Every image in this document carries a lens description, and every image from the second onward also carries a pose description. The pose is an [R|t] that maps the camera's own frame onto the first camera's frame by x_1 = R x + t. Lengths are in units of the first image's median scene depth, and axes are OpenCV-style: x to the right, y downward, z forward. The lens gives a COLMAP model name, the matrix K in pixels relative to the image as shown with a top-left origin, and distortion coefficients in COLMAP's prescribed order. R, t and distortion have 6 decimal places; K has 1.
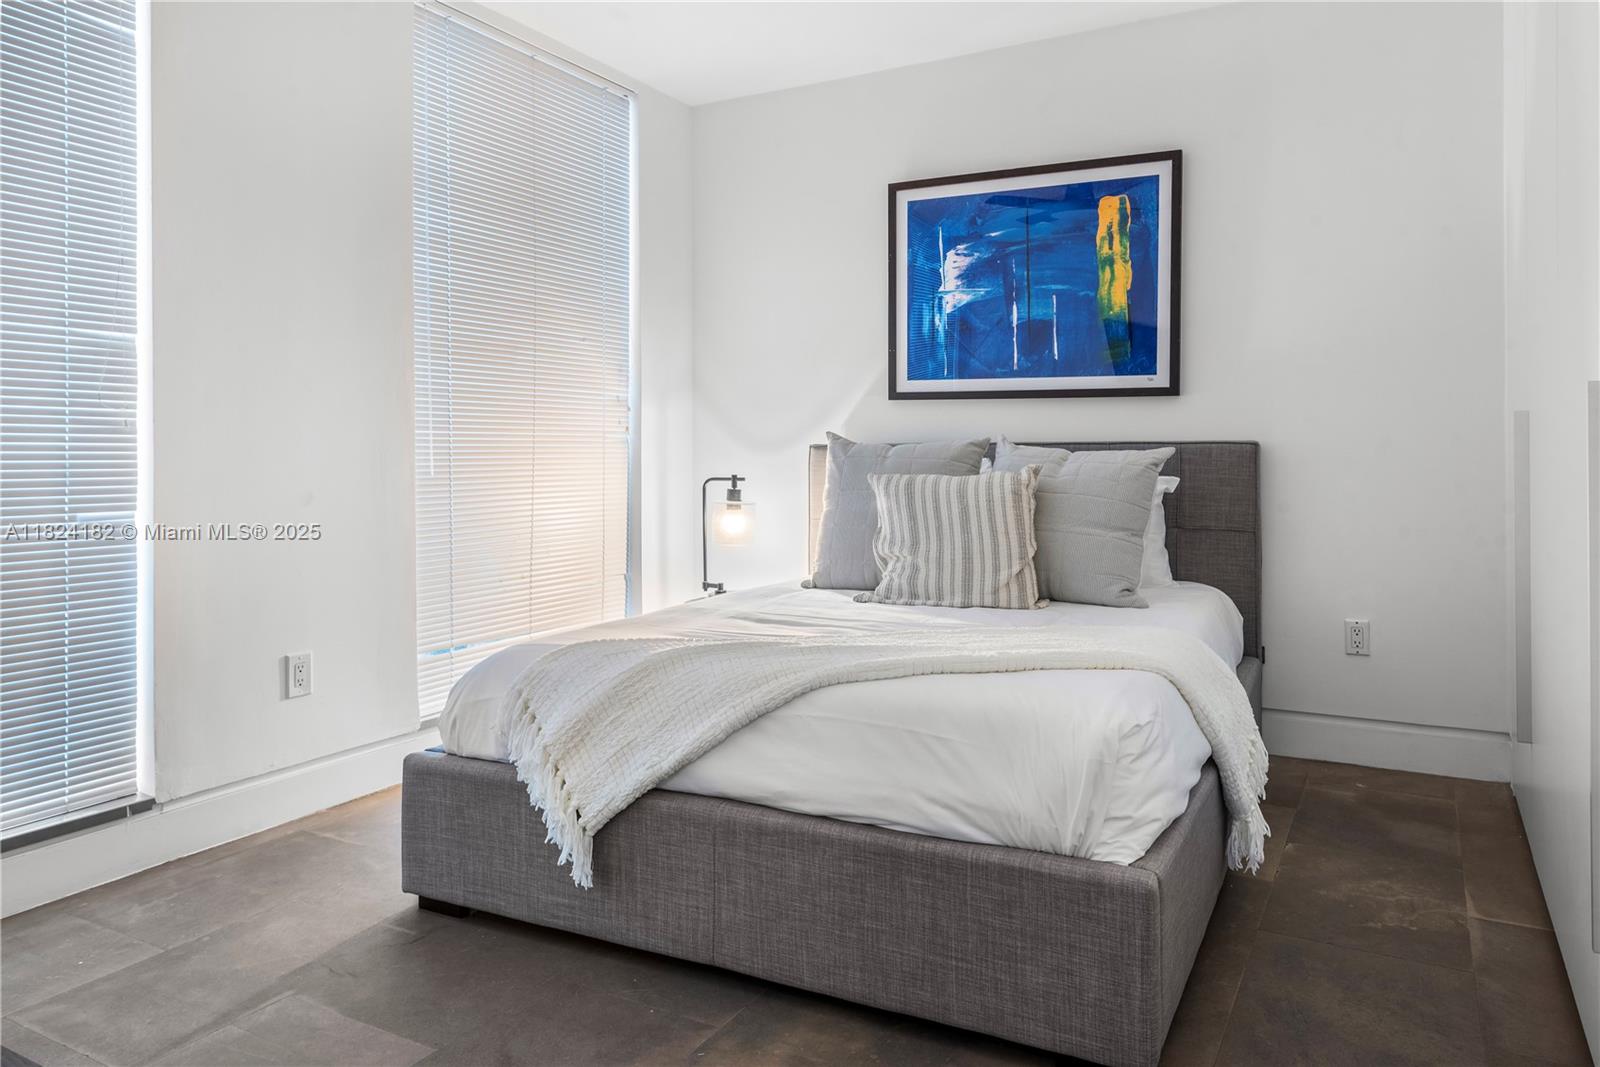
lens RADIAL K [[1097.5, 0, 807.8], [0, 1097.5, 452.3], [0, 0, 1]] dist [0.018282, -0.001271]
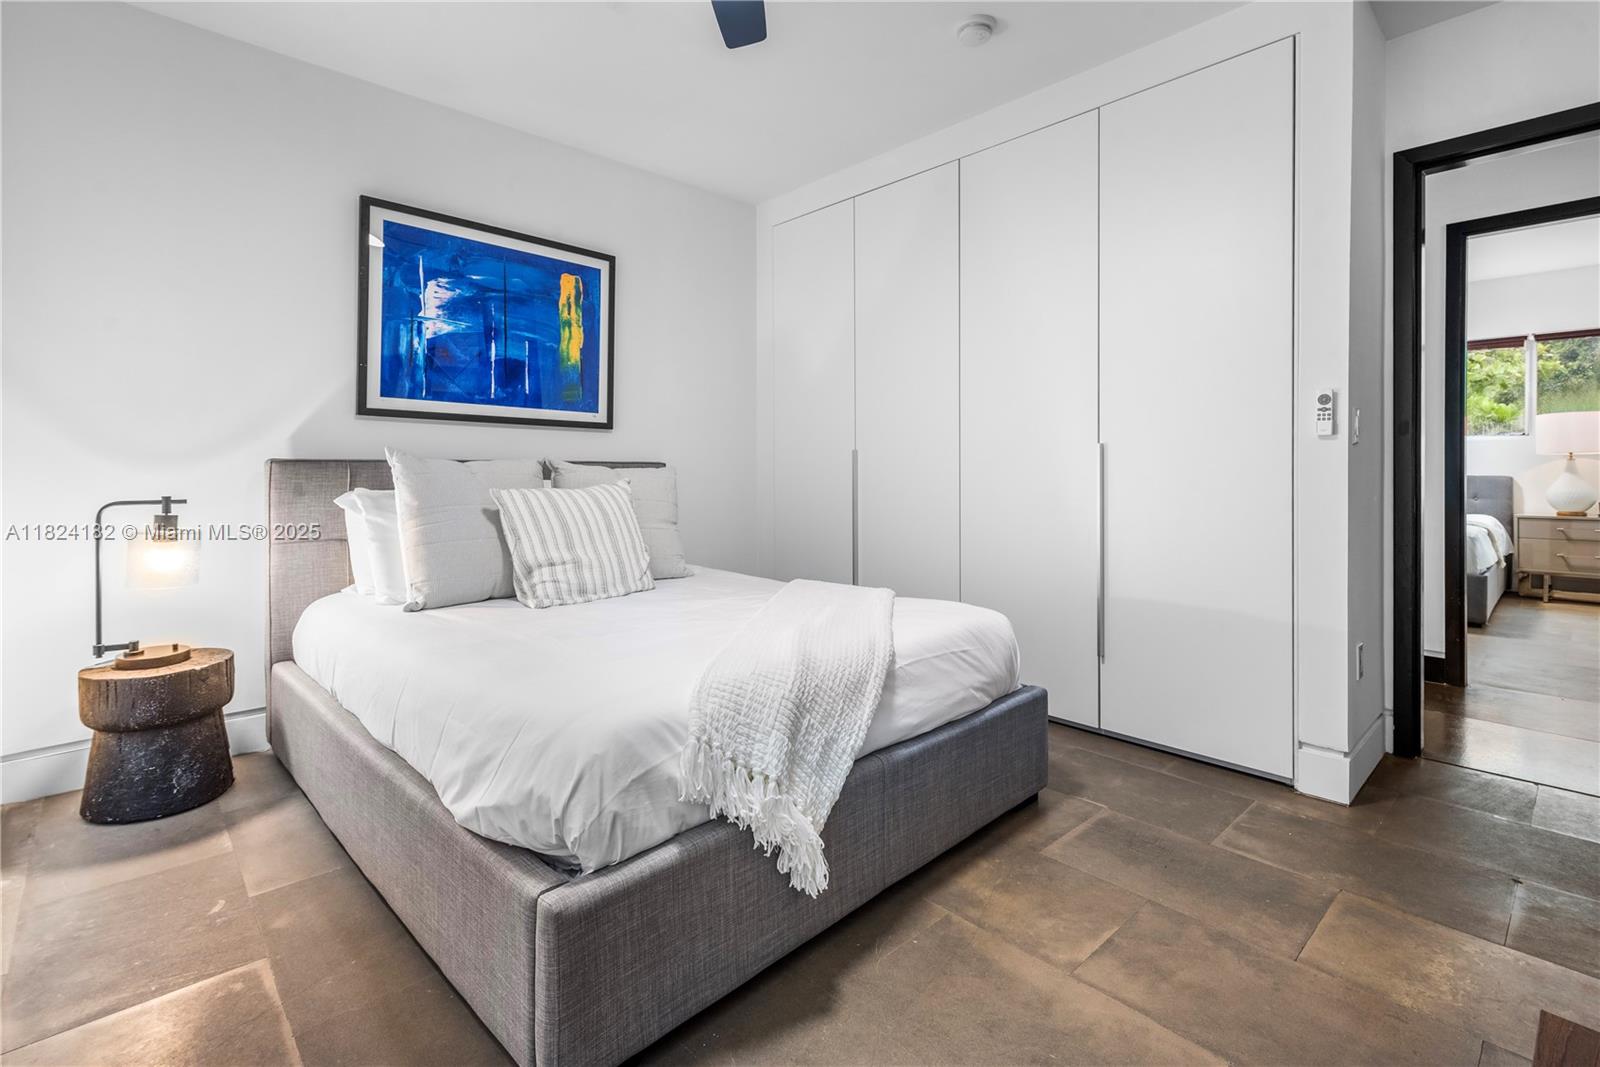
lens RADIAL K [[748.4, 0, 811.8], [0, 748.4, 473.5], [0, 0, 1]] dist [0.011248, -0.000120]
pose [[0.291099, -0.001959, 0.956691, -0.475149], [-0.003387, 0.999990, 0.003078, 0.001395], [-0.956687, -0.004136, 0.291089, 0.439682]]
